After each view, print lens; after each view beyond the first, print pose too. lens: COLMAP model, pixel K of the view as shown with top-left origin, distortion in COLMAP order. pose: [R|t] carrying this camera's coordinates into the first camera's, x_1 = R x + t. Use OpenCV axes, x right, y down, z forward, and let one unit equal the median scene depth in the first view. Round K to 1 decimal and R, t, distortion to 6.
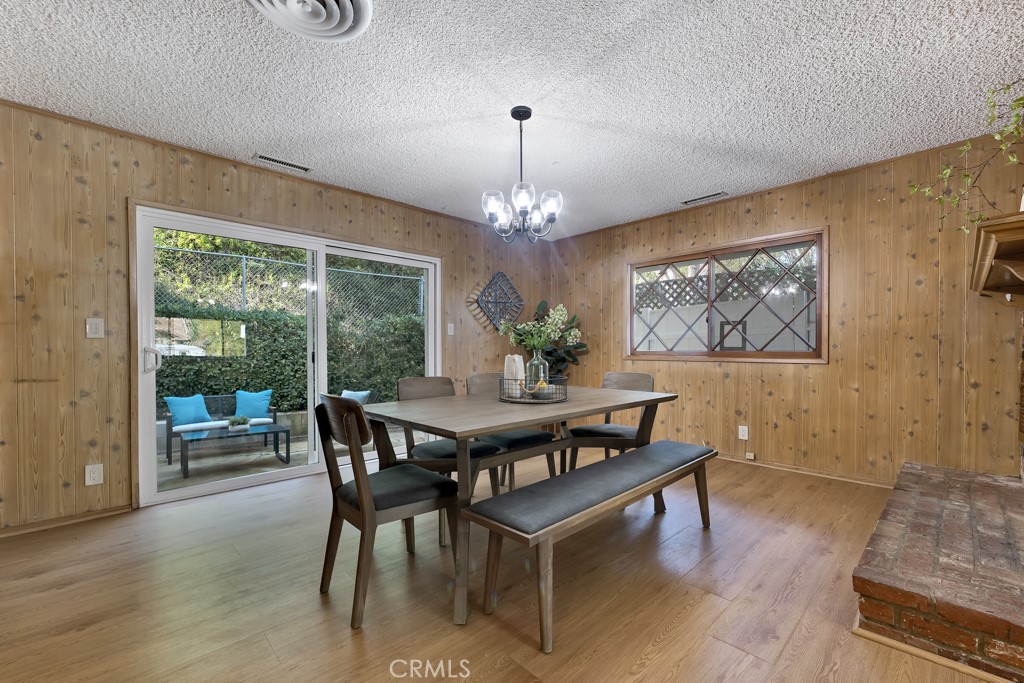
lens RADIAL K [[425.7, 0, 508.5], [0, 425.7, 352.0], [0, 0, 1]] dist [0.001860, -0.000265]
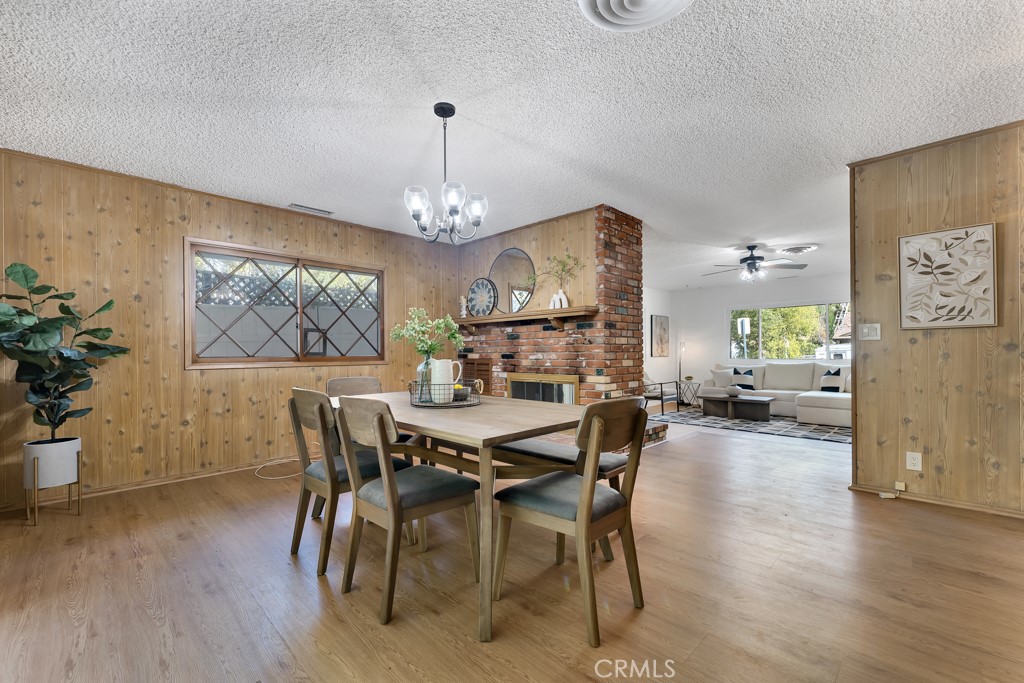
lens RADIAL K [[425.7, 0, 508.5], [0, 425.7, 352.0], [0, 0, 1]] dist [0.001860, -0.000265]
pose [[-0.023844, 0.002832, 0.999712, -0.768398], [0.016522, 0.999861, -0.002438, -0.003085], [-0.999579, 0.016459, -0.023888, 0.721551]]
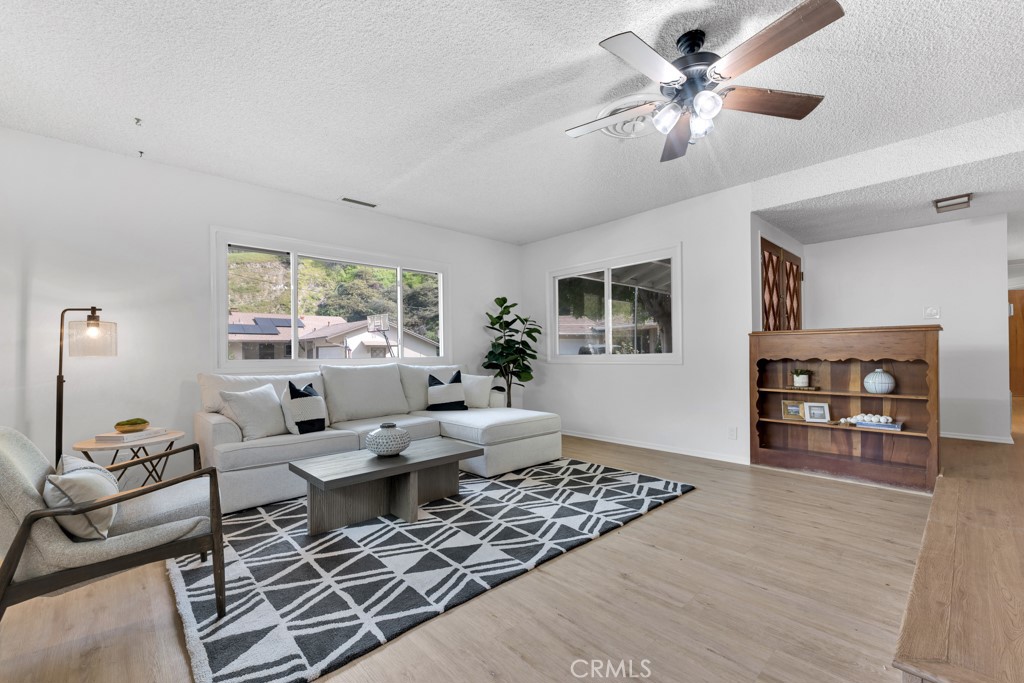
lens RADIAL K [[428.0, 0, 508.0], [0, 428.0, 352.1], [0, 0, 1]] dist [0.002038, -0.000608]
pose [[-0.999851, 0.013688, 0.010494, 1.389680], [0.013734, 0.999896, 0.004335, 0.043580], [-0.010434, 0.004479, -0.999936, 0.298923]]
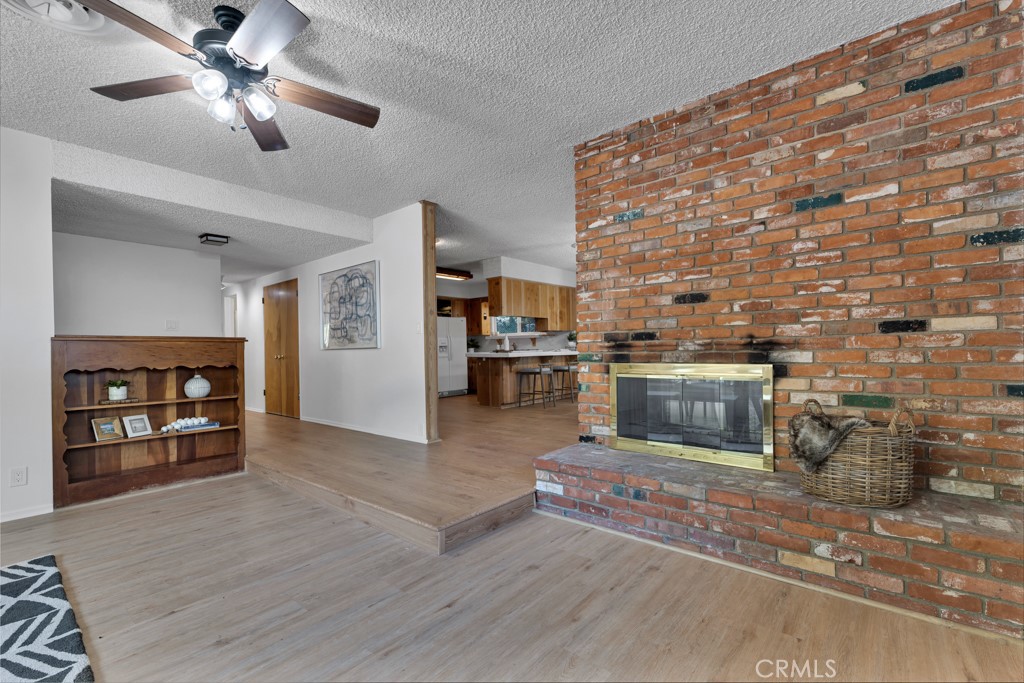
lens RADIAL K [[445.4, 0, 509.6], [0, 445.4, 352.1], [0, 0, 1]] dist [-0.000992, -0.000368]
pose [[0.107770, 0.000909, -0.994175, 1.796202], [0.008867, 0.999959, 0.001875, 0.045038], [0.994136, -0.009017, 0.107757, -0.072710]]
